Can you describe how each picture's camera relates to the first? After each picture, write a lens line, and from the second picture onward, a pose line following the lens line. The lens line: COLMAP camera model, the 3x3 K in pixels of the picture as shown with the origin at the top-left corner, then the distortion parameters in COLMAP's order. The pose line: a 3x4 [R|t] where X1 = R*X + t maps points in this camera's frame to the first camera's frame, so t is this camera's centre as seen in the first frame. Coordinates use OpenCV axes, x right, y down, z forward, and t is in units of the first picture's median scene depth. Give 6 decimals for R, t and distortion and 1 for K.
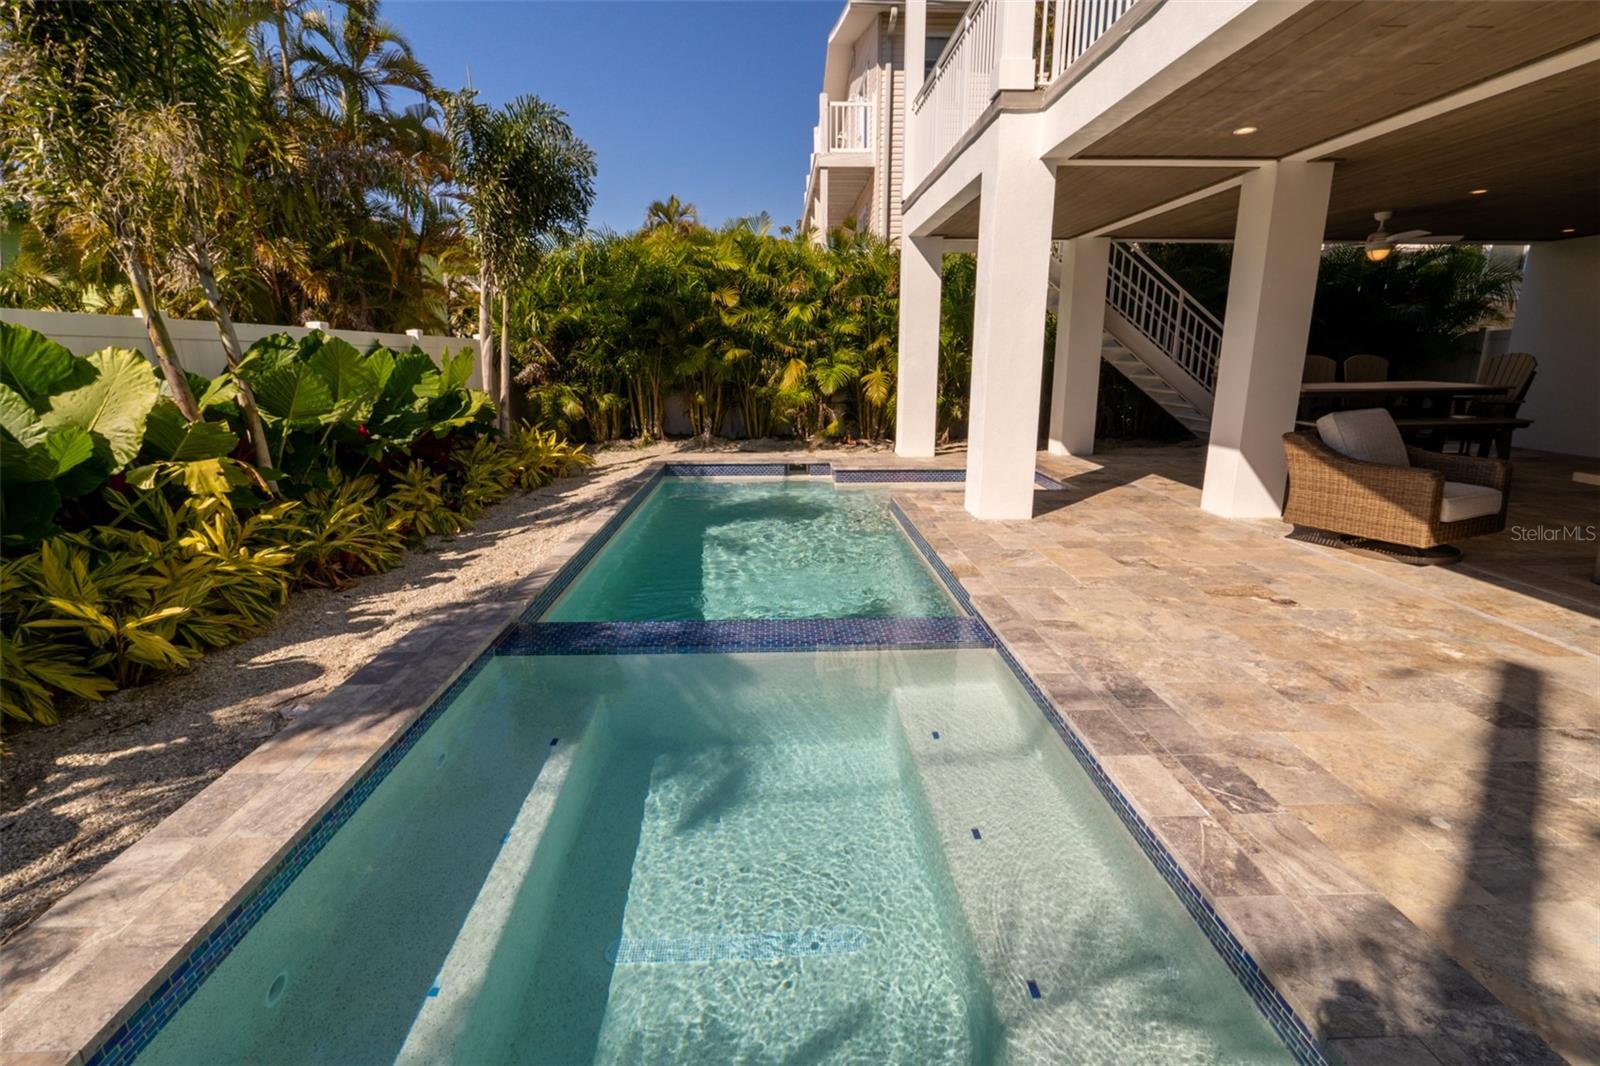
lens RADIAL K [[740.2, 0, 800.0], [0, 740.2, 533.0], [0, 0, 1]] dist [-0.006550, 0.000050]
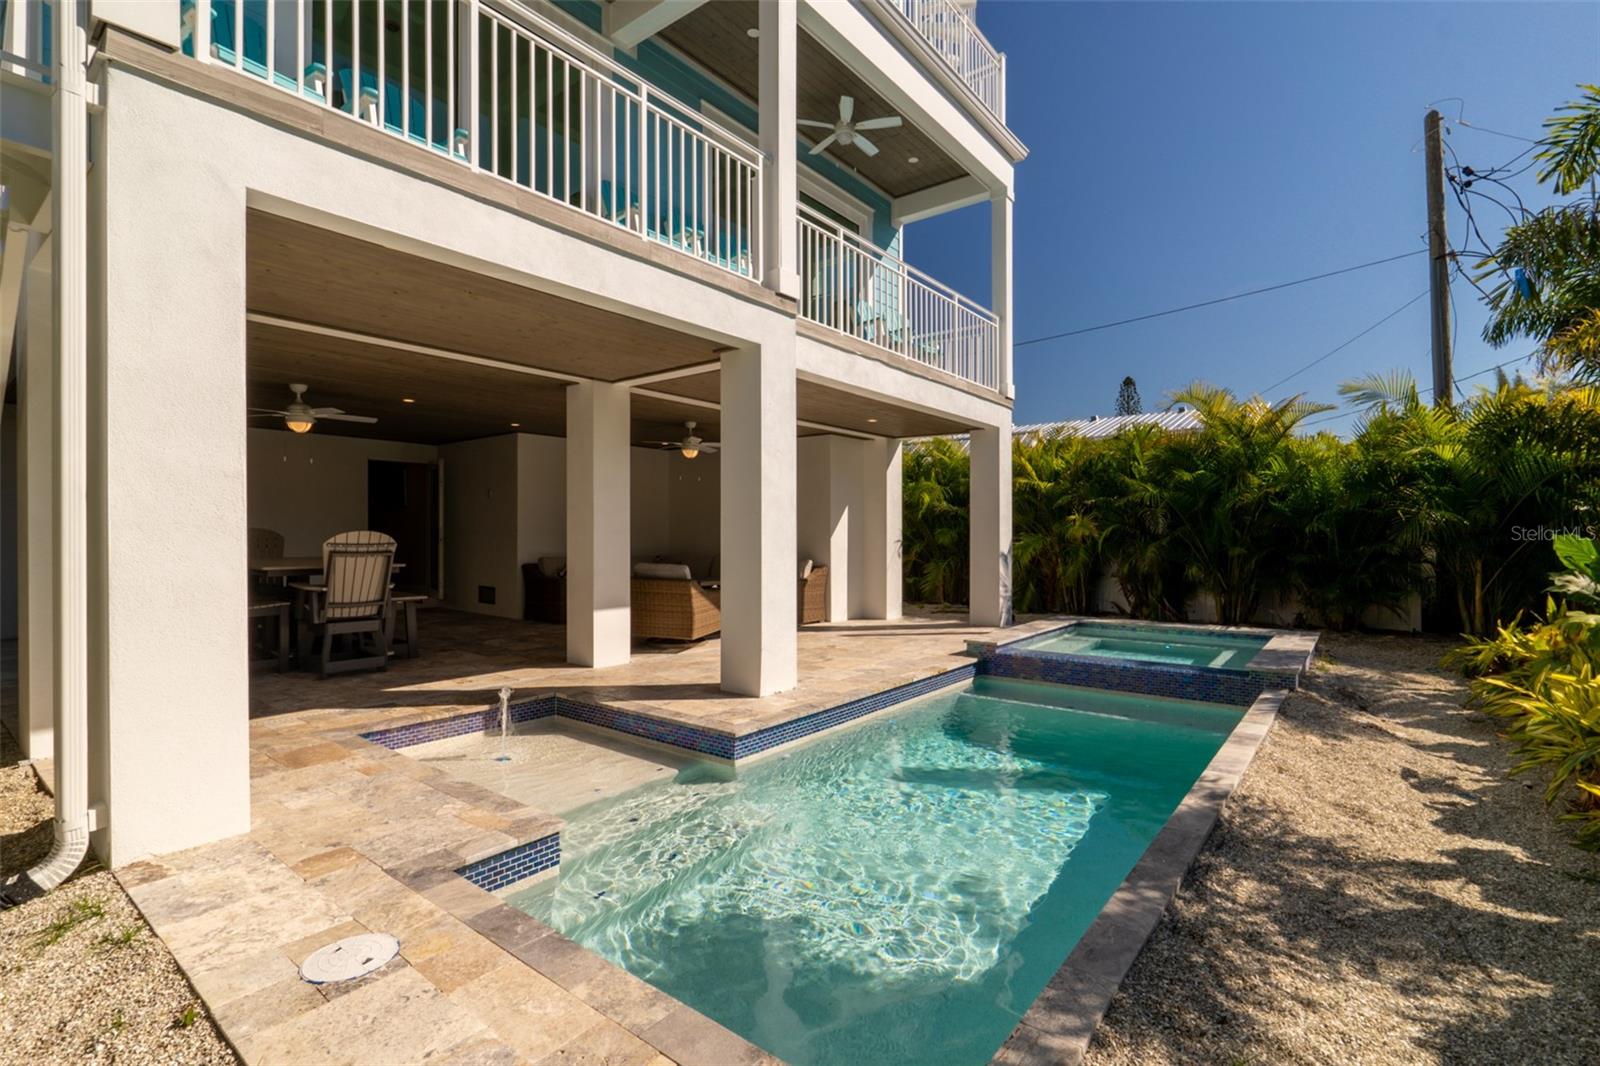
lens RADIAL K [[740.2, 0, 800.0], [0, 740.2, 533.0], [0, 0, 1]] dist [-0.006550, 0.000050]
pose [[-0.757296, 0.006156, 0.653042, -0.310294], [0.161015, 0.970847, 0.177568, -0.289125], [-0.632911, 0.239622, -0.736210, 1.221756]]
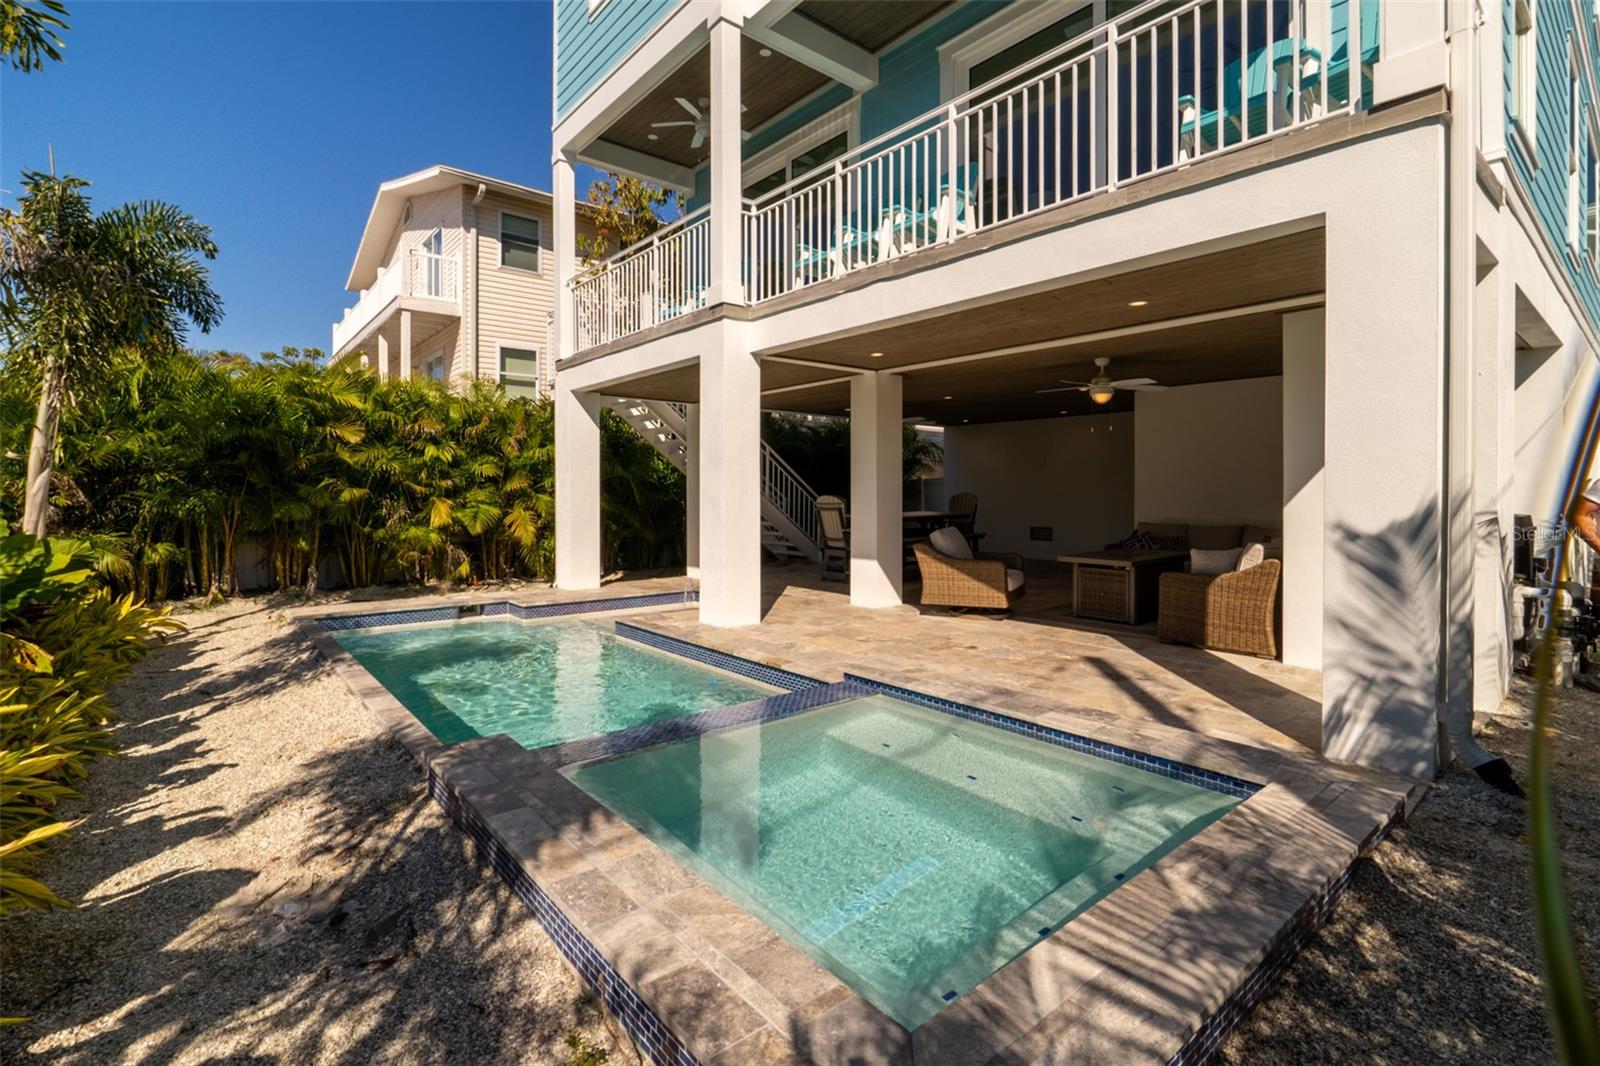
lens RADIAL K [[746.4, 0, 802.4], [0, 746.4, 498.9], [0, 0, 1]] dist [-0.000078, 0.000301]
pose [[0.791662, -0.002518, 0.610954, -0.294960], [0.143592, 0.972747, -0.182055, 0.011923], [-0.593846, 0.231854, 0.770449, -0.035354]]
